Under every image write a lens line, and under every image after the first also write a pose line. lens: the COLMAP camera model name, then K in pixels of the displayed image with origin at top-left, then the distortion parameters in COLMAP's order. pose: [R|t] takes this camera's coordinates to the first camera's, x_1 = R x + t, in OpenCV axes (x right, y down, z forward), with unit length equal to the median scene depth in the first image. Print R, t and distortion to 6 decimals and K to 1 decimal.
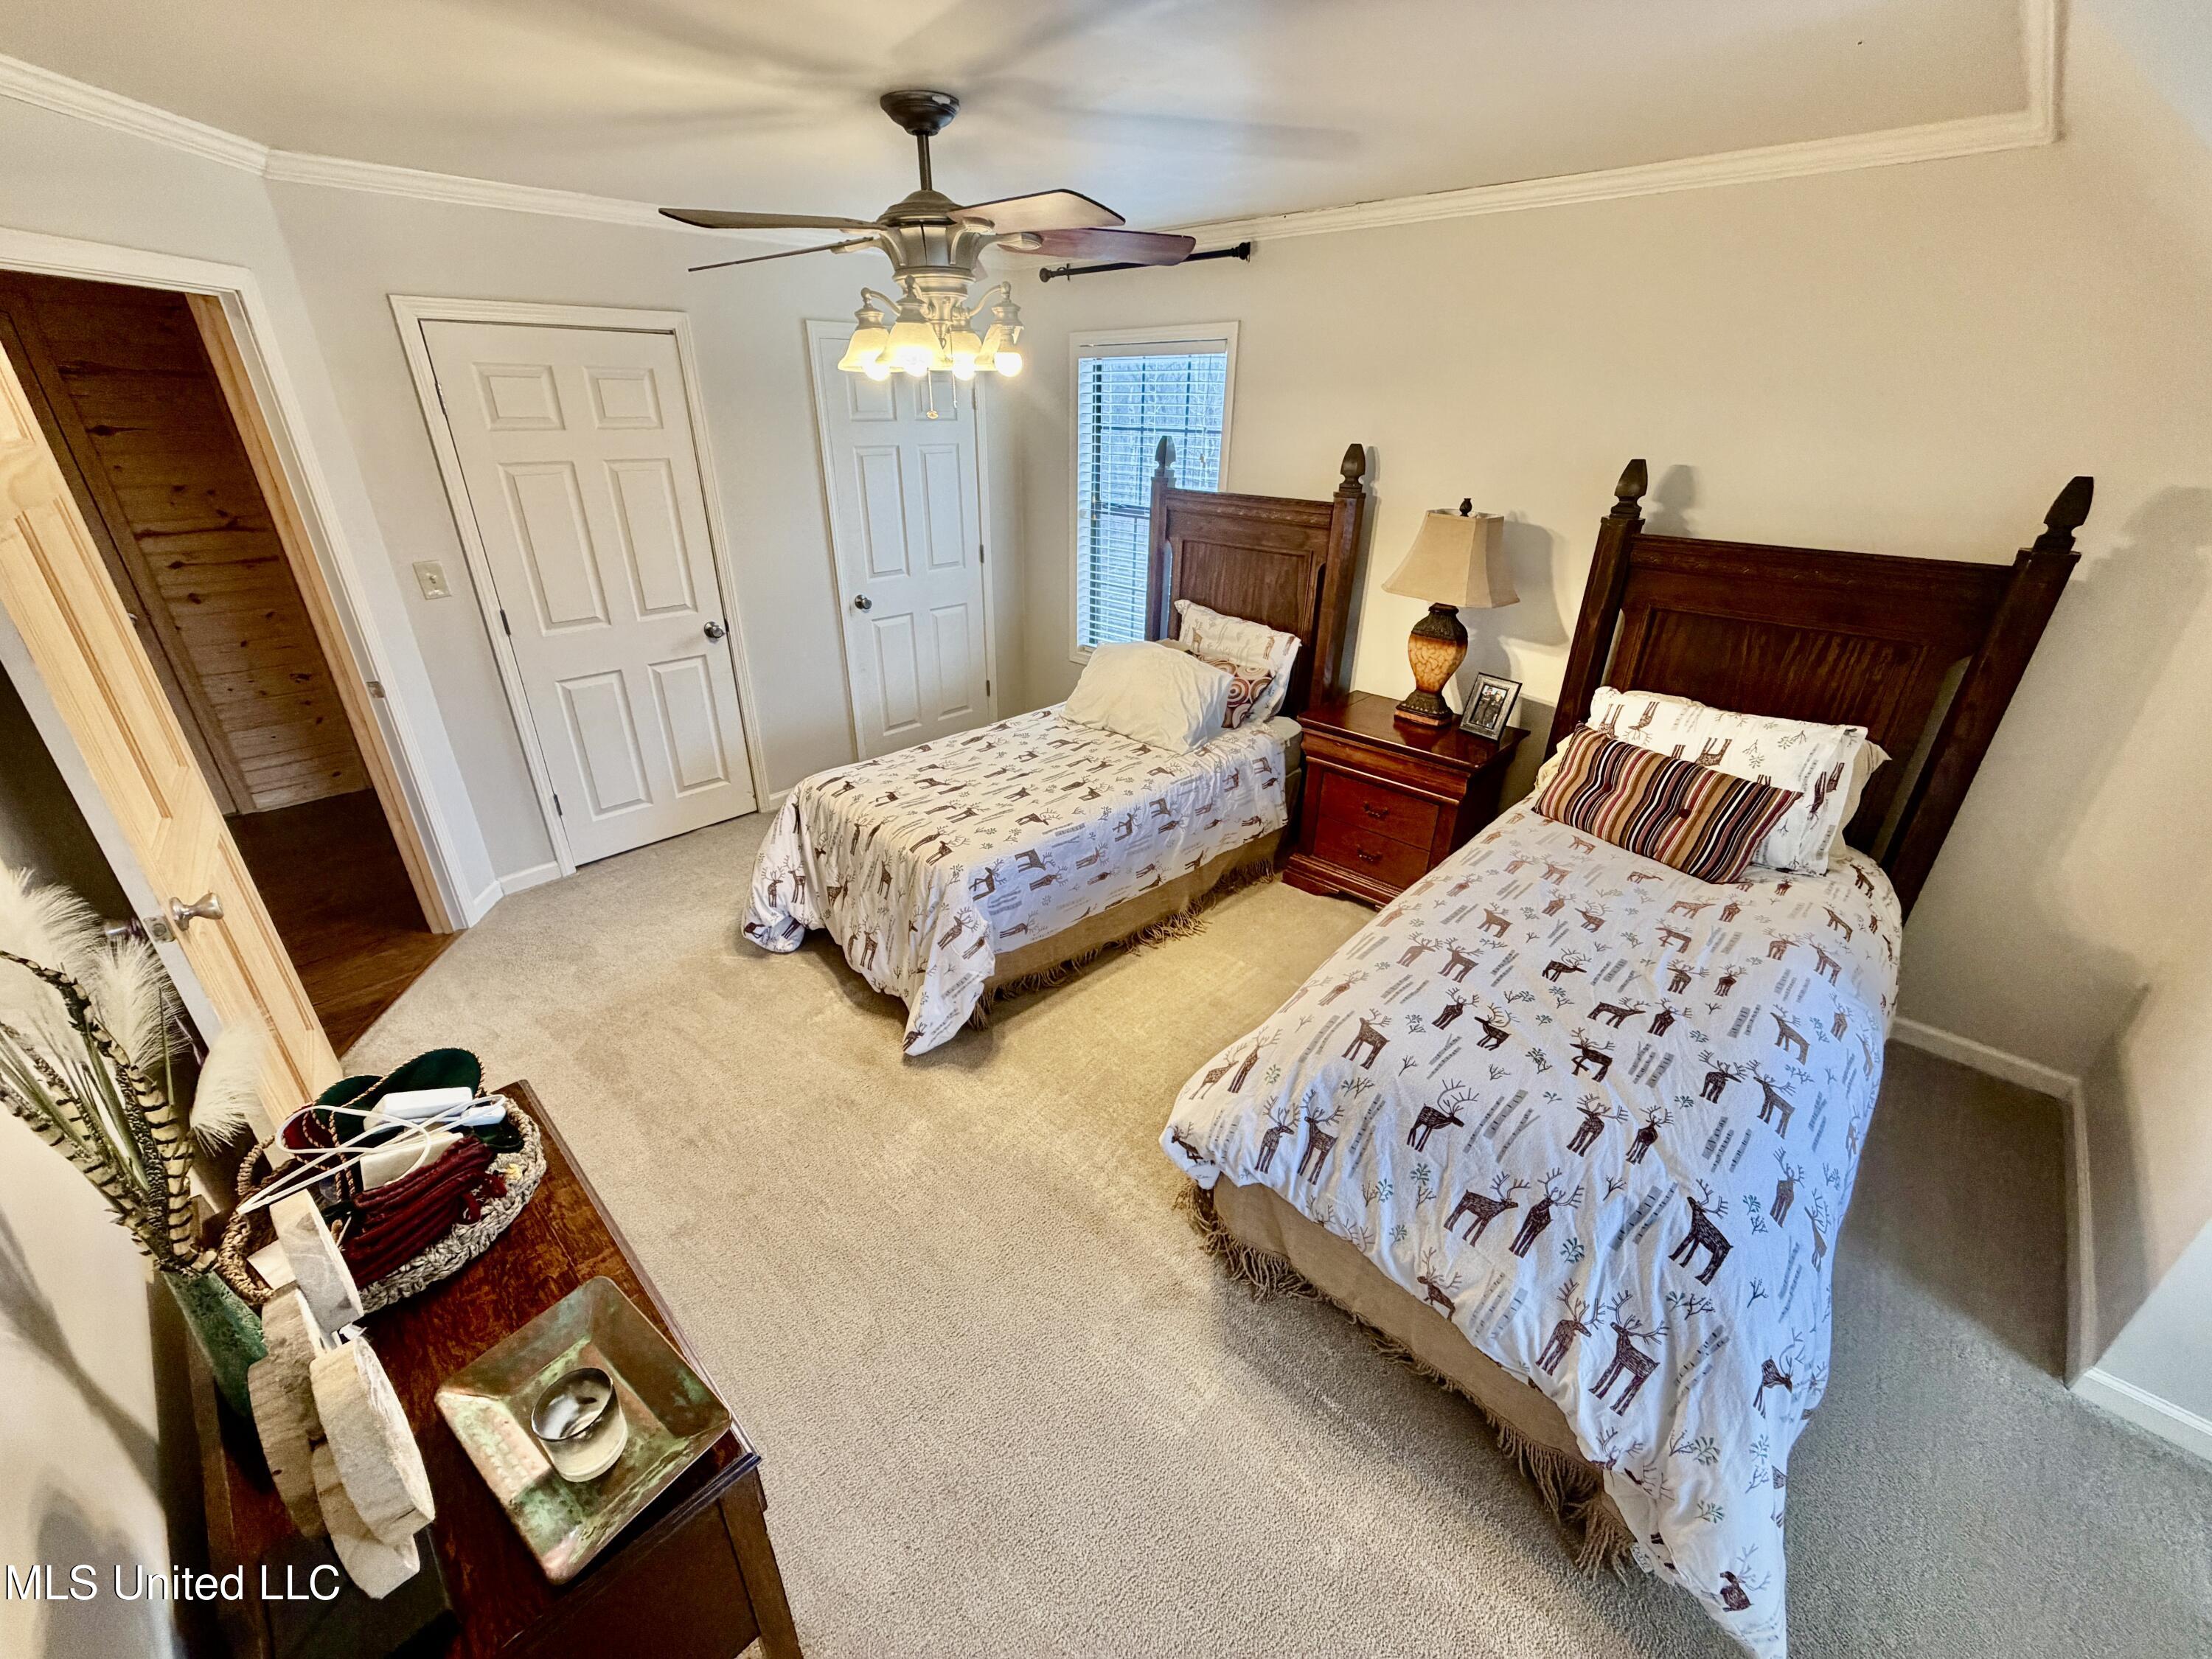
lens RADIAL K [[877.7, 0, 1104.0], [0, 877.7, 830.3], [0, 0, 1]] dist [-0.000259, -0.000008]
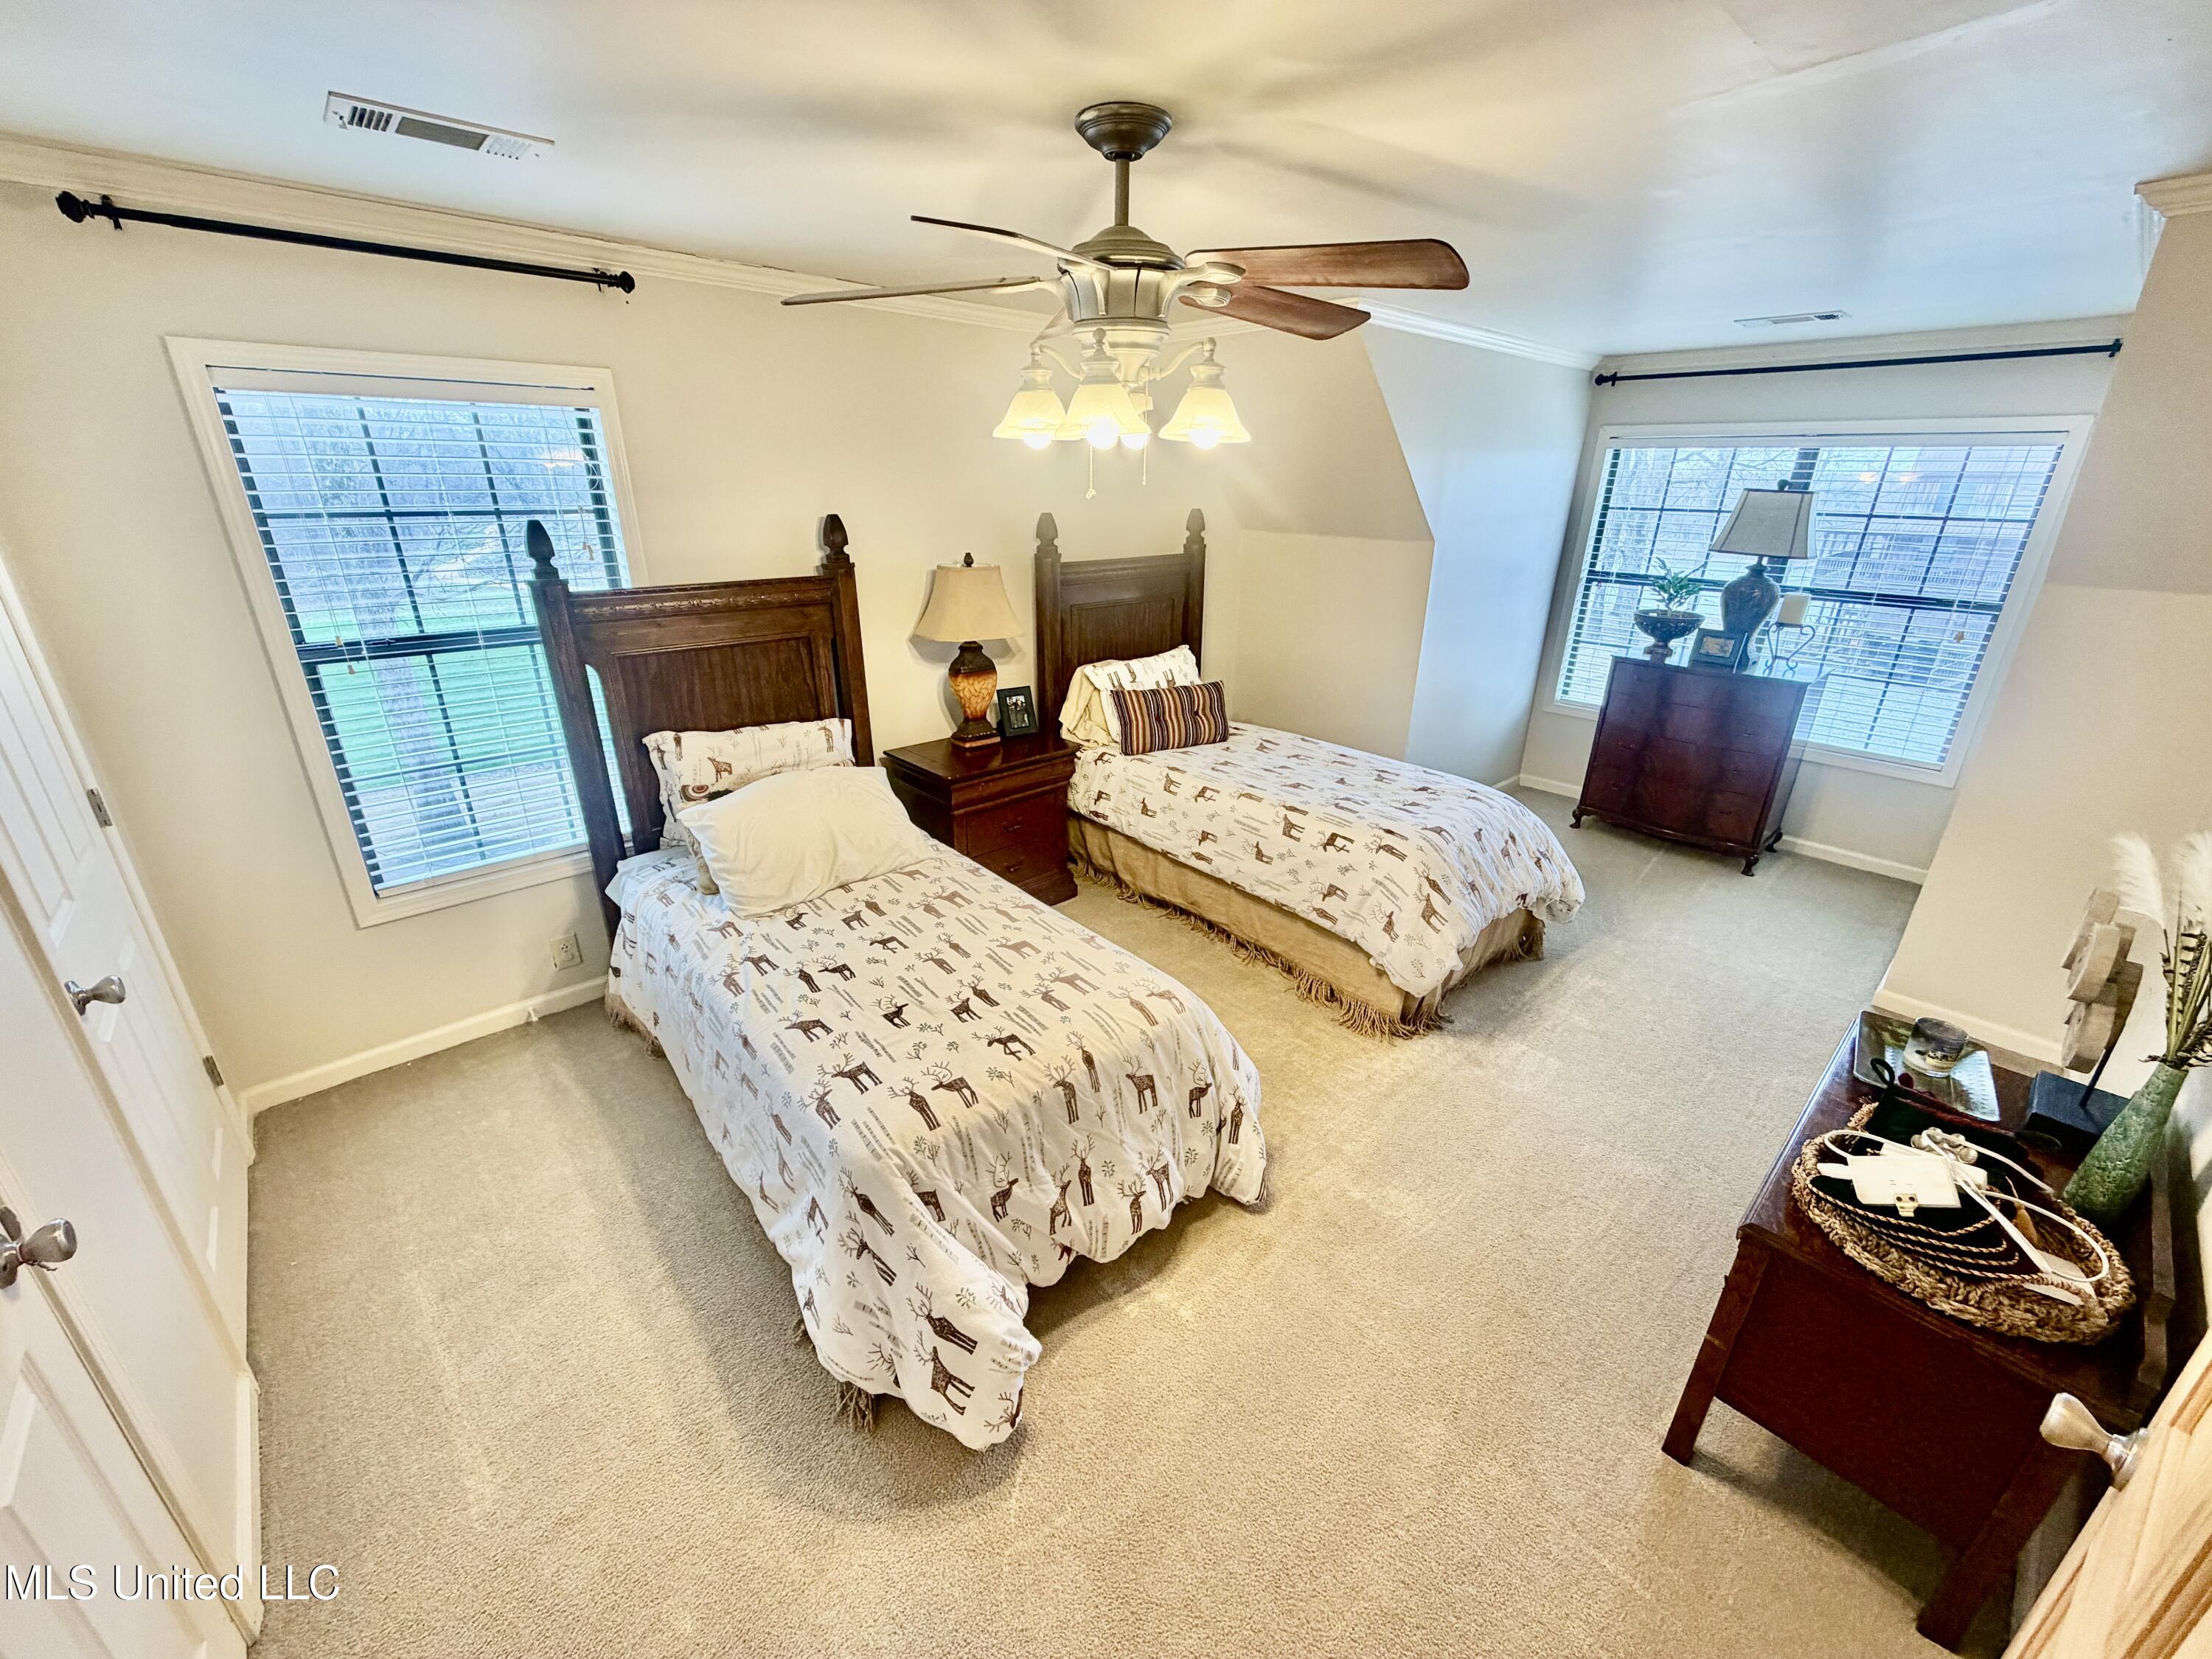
lens RADIAL K [[877.7, 0, 1107.0], [0, 877.7, 821.4], [0, 0, 1]] dist [-0.000259, -0.000008]
pose [[0.061043, -0.370930, 0.926652, -0.715647], [0.428962, 0.848025, 0.311199, -0.321057], [-0.901258, 0.378502, 0.210881, 0.643213]]
